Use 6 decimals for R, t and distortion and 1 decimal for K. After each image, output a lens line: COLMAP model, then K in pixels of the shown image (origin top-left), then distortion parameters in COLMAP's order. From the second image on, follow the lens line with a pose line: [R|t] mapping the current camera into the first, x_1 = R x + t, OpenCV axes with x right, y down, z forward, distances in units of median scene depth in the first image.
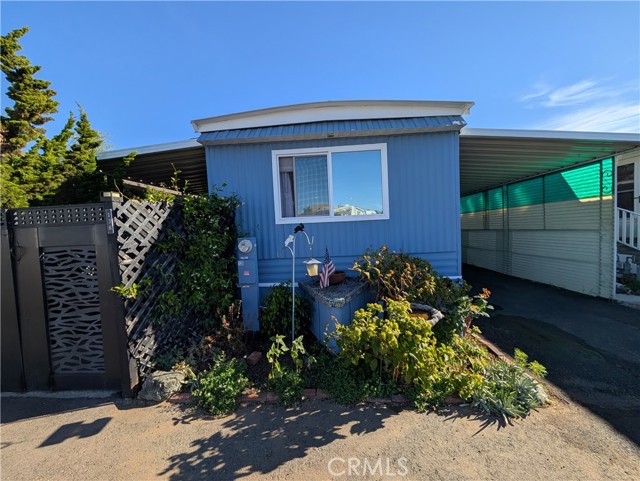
lens RADIAL K [[243.6, 0, 319.0], [0, 243.6, 242.1], [0, 0, 1]] dist [-0.001959, 0.001026]
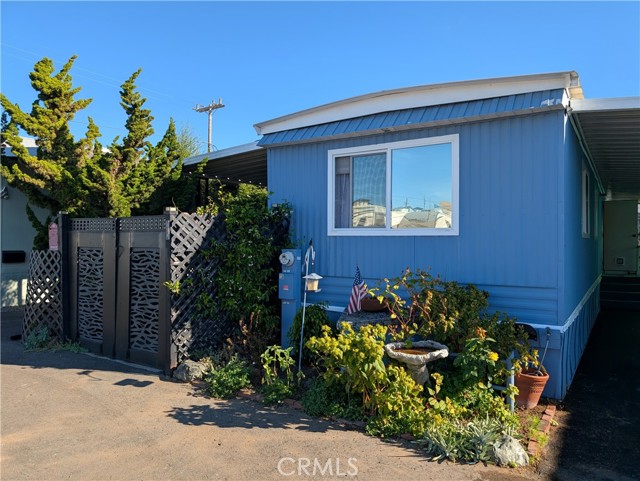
lens RADIAL K [[458.0, 0, 320.8], [0, 458.0, 240.6], [0, 0, 1]] dist [0.025176, -0.005942]
pose [[0.865856, 0.046950, -0.498086, 0.885213], [-0.068459, 0.997341, -0.024997, -0.022015], [0.495588, 0.055742, 0.866767, -0.581612]]
